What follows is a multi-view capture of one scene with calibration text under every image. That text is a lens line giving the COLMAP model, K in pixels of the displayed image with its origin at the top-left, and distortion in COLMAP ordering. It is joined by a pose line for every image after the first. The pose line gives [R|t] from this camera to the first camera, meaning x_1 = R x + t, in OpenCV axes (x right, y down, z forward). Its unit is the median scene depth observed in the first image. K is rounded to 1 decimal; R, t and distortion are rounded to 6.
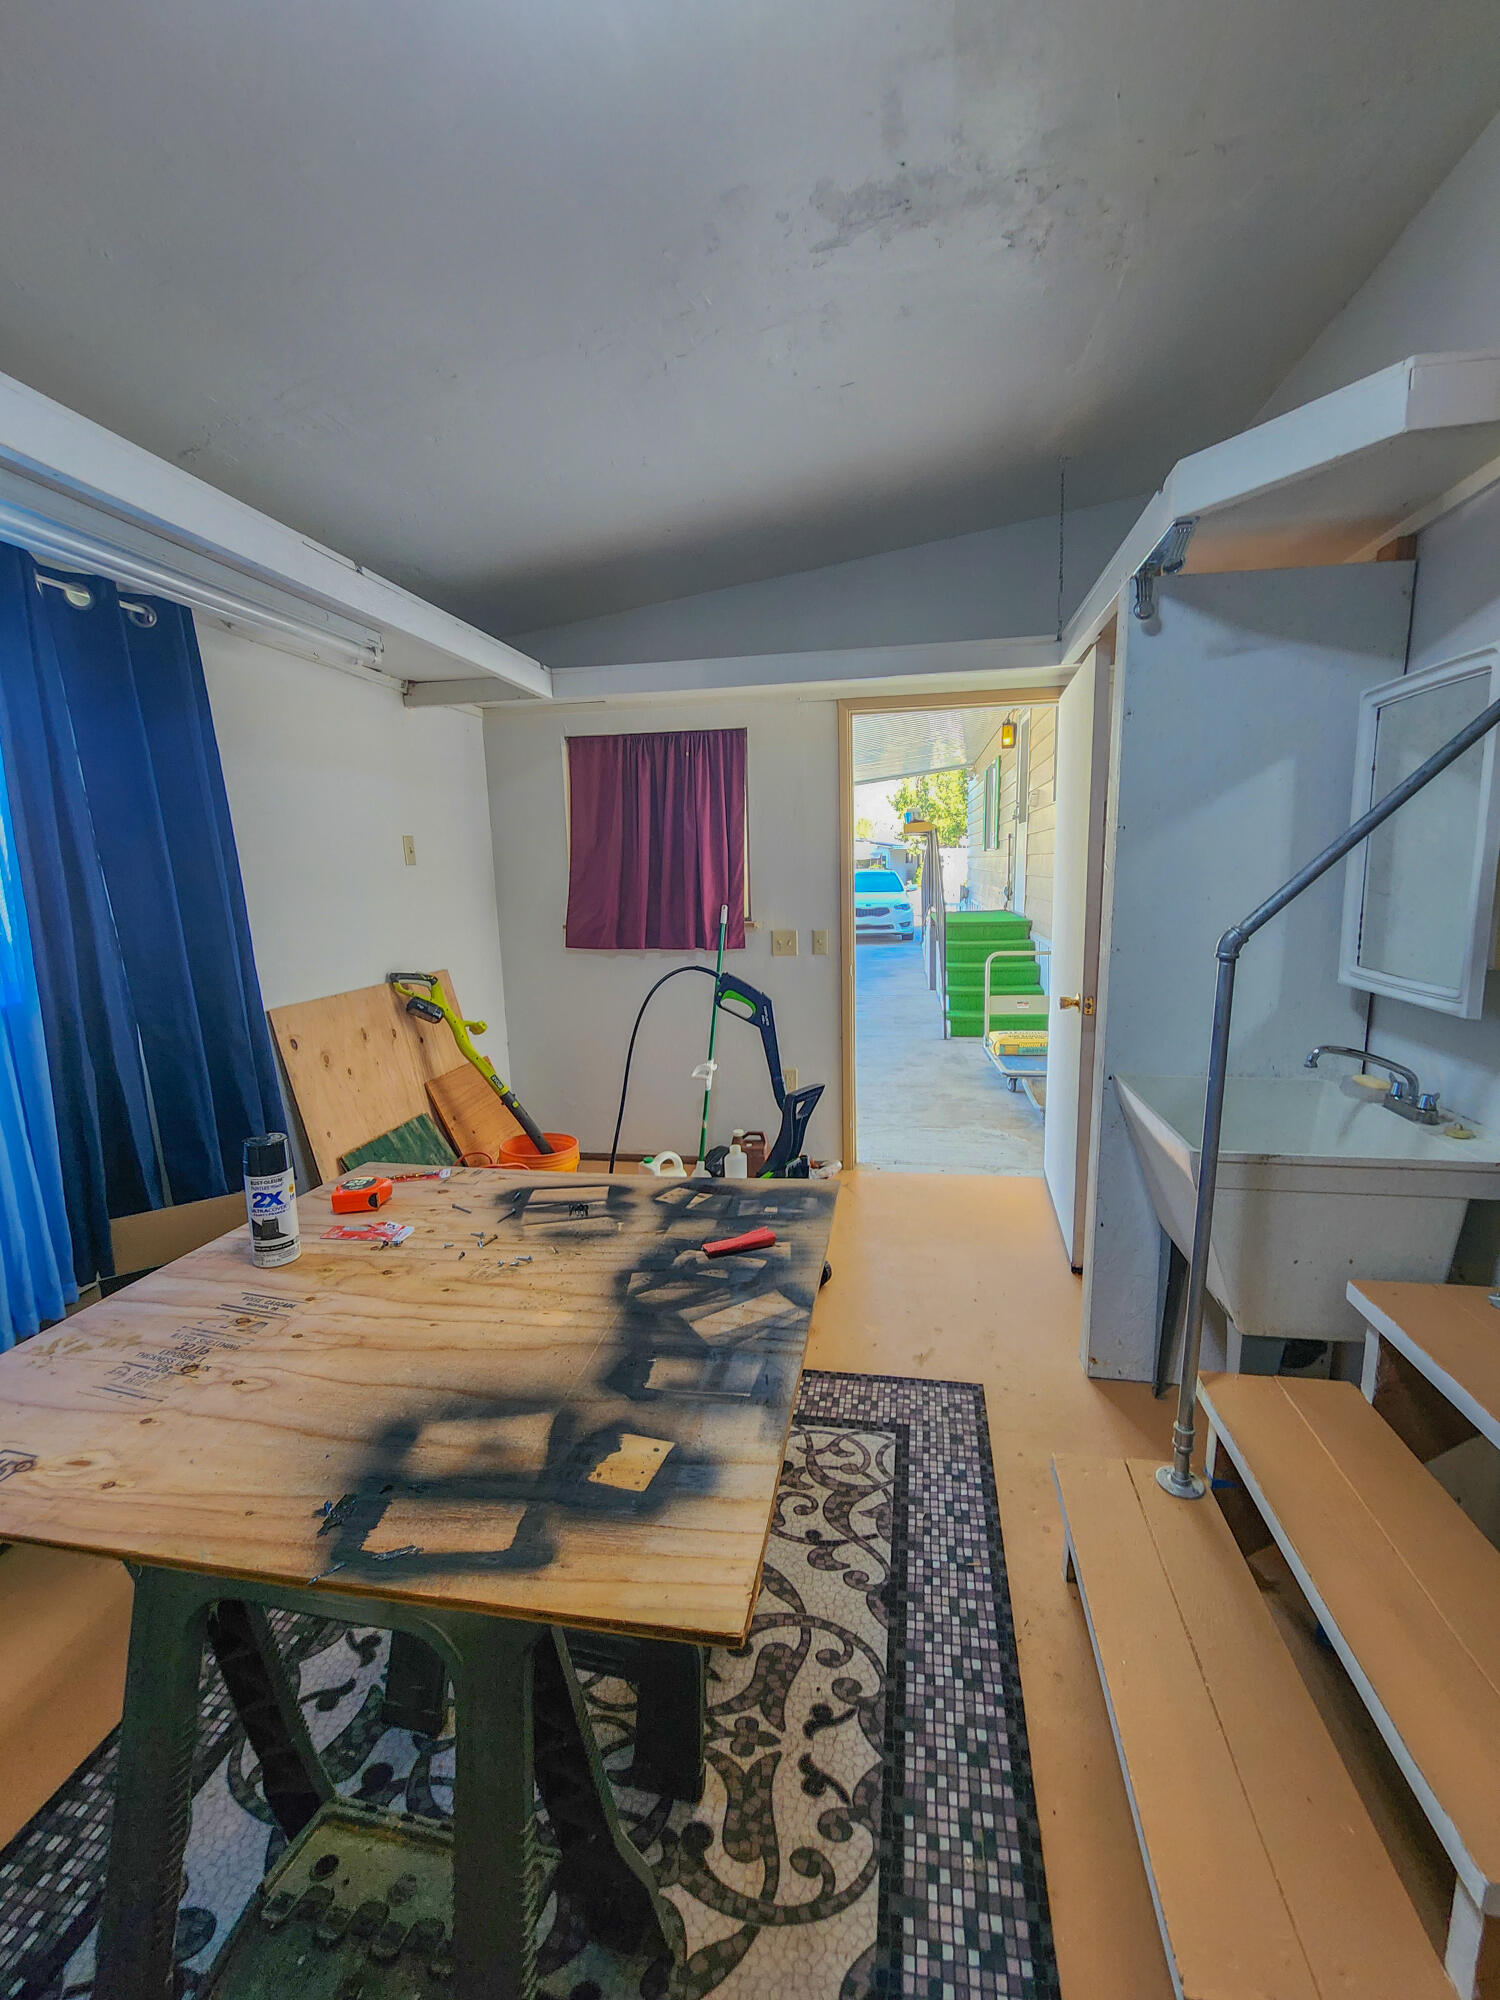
lens RADIAL K [[834.6, 0, 750.0], [0, 834.6, 1000.0], [0, 0, 1]] dist [0.002565, 0.000414]
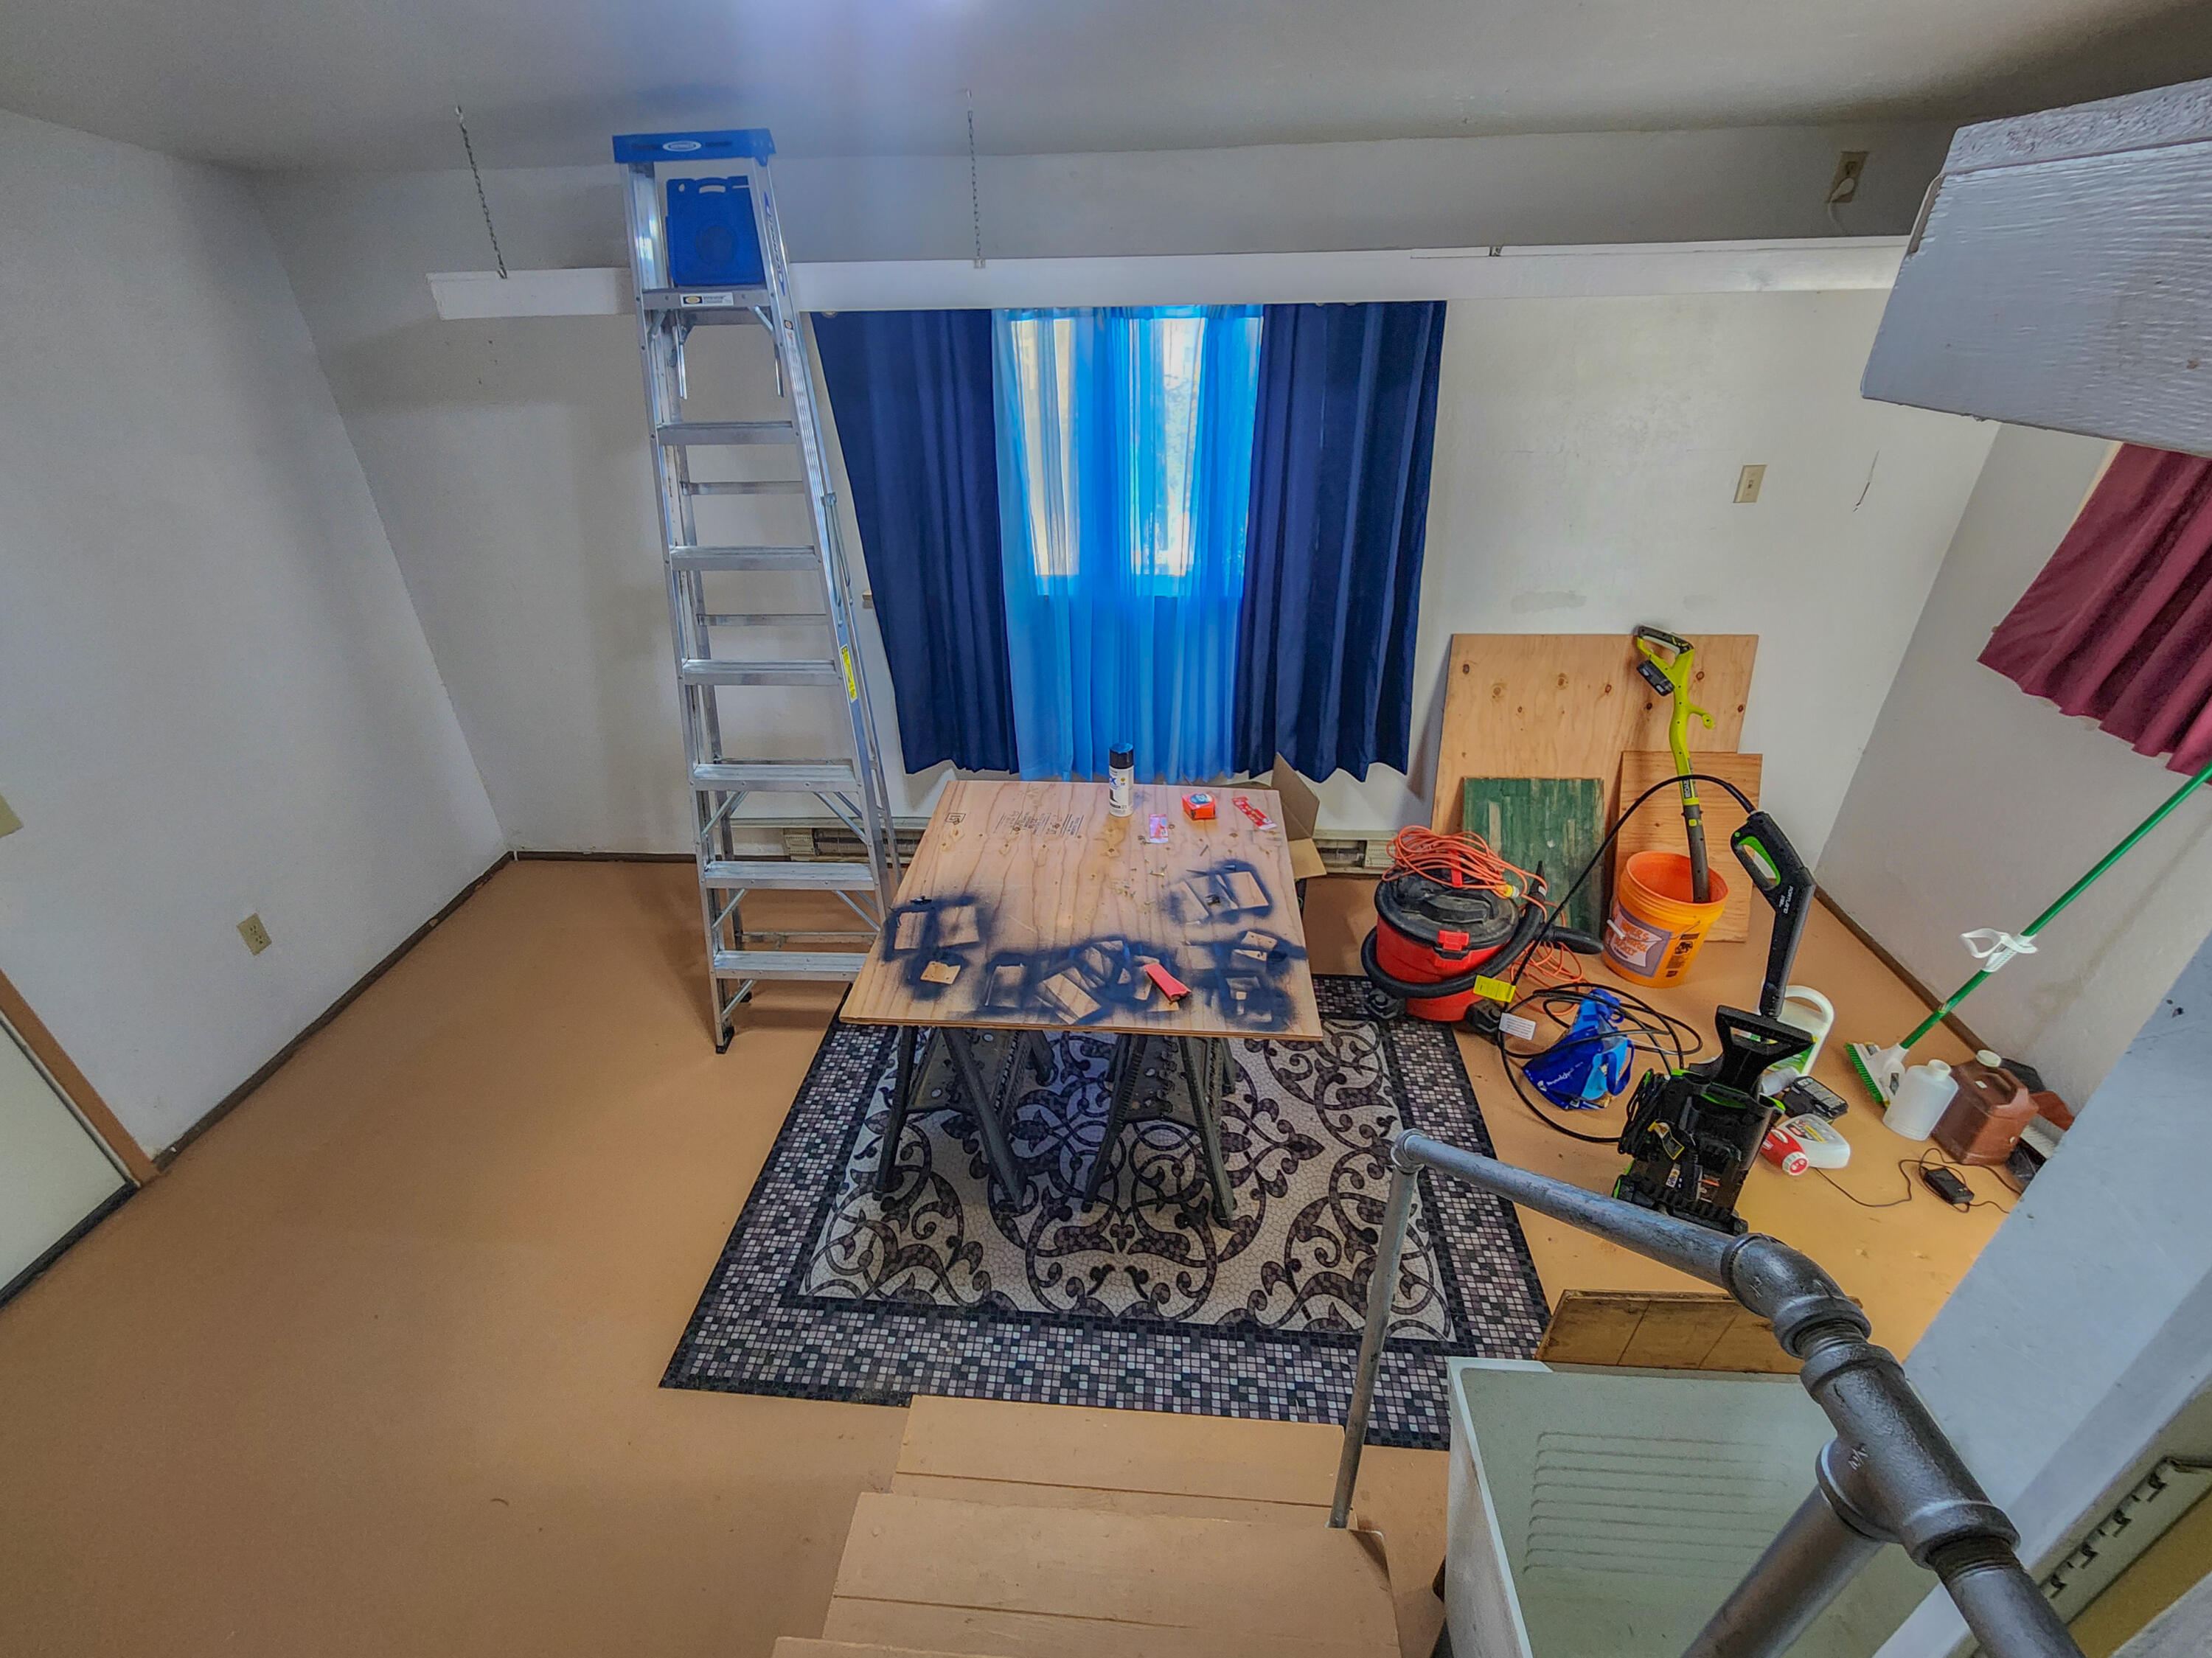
lens RADIAL K [[923.0, 0, 1098.6], [0, 923.0, 798.7], [0, 0, 1]] dist [0.002565, 0.000414]
pose [[0.096164, 0.500672, -0.860279, 1.014376], [-0.133438, 0.862967, 0.487321, -0.608418], [0.986381, 0.067931, 0.149795, 0.621894]]
